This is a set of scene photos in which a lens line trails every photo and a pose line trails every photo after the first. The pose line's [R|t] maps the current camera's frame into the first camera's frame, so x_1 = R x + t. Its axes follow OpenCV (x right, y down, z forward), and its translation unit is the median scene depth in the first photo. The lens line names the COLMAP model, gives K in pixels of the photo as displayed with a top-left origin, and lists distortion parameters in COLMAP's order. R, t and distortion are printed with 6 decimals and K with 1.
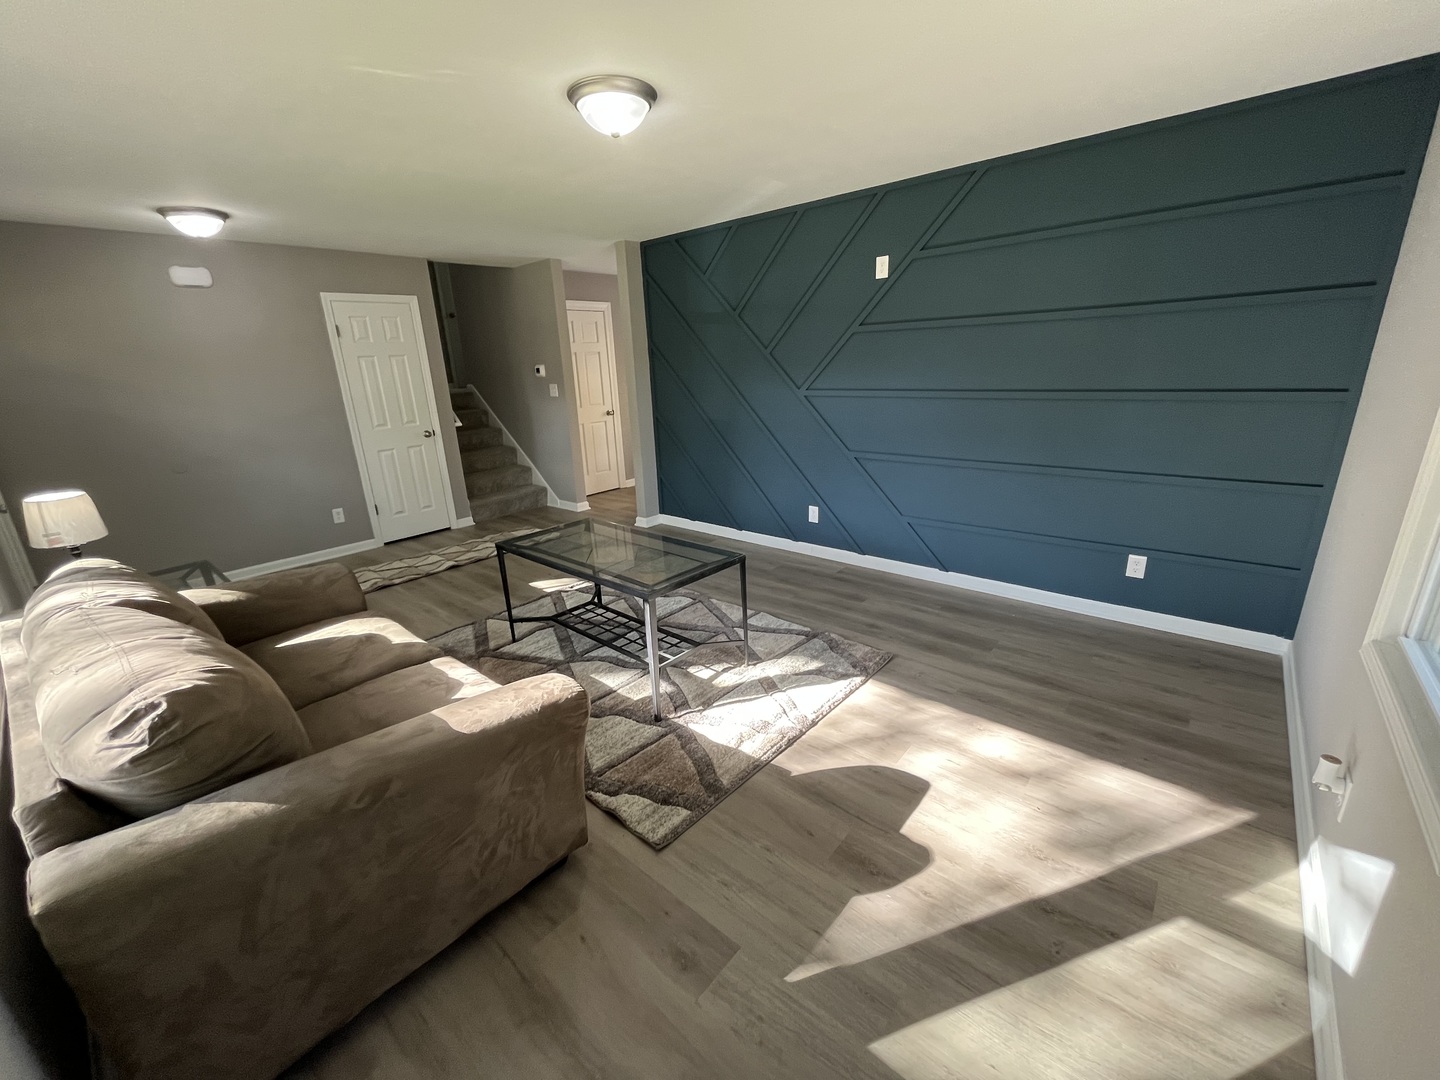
lens RADIAL K [[573.3, 0, 720.0], [0, 573.3, 540.0], [0, 0, 1]] dist [-0.038403, -0.000126]
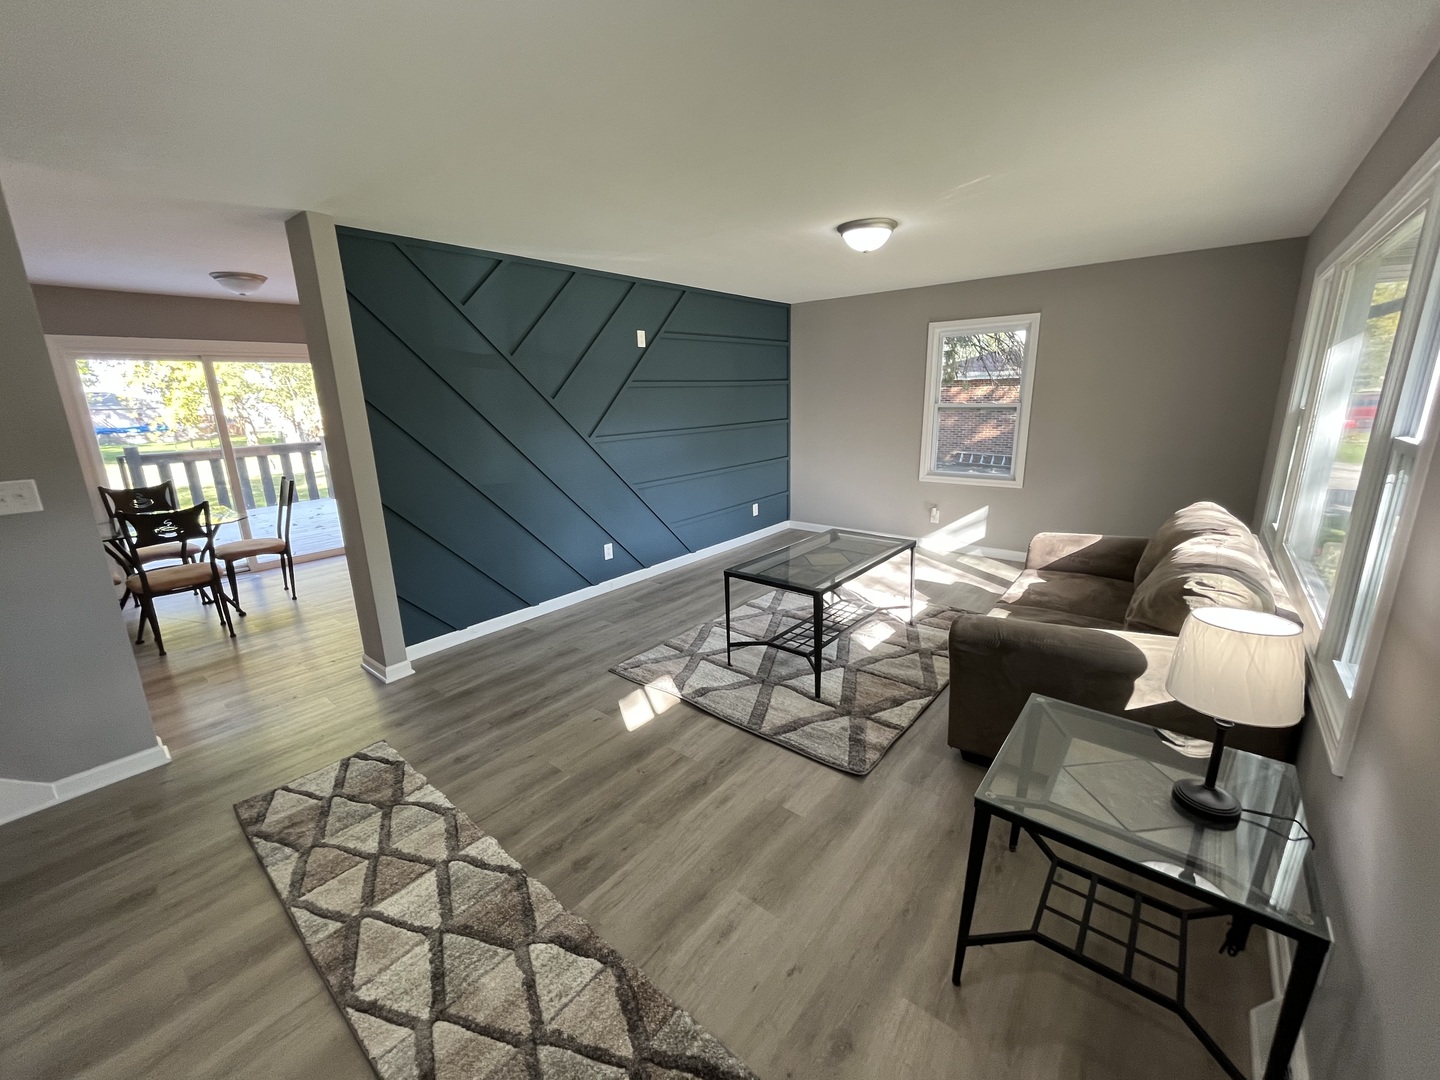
lens RADIAL K [[584.3, 0, 718.1], [0, 584.3, 538.6], [0, 0, 1]] dist [-0.002393, -0.000478]
pose [[-0.027691, -0.207428, 0.977858, -1.134337], [0.315587, 0.926389, 0.205446, -0.284531], [-0.948492, 0.314289, 0.039809, 0.938676]]
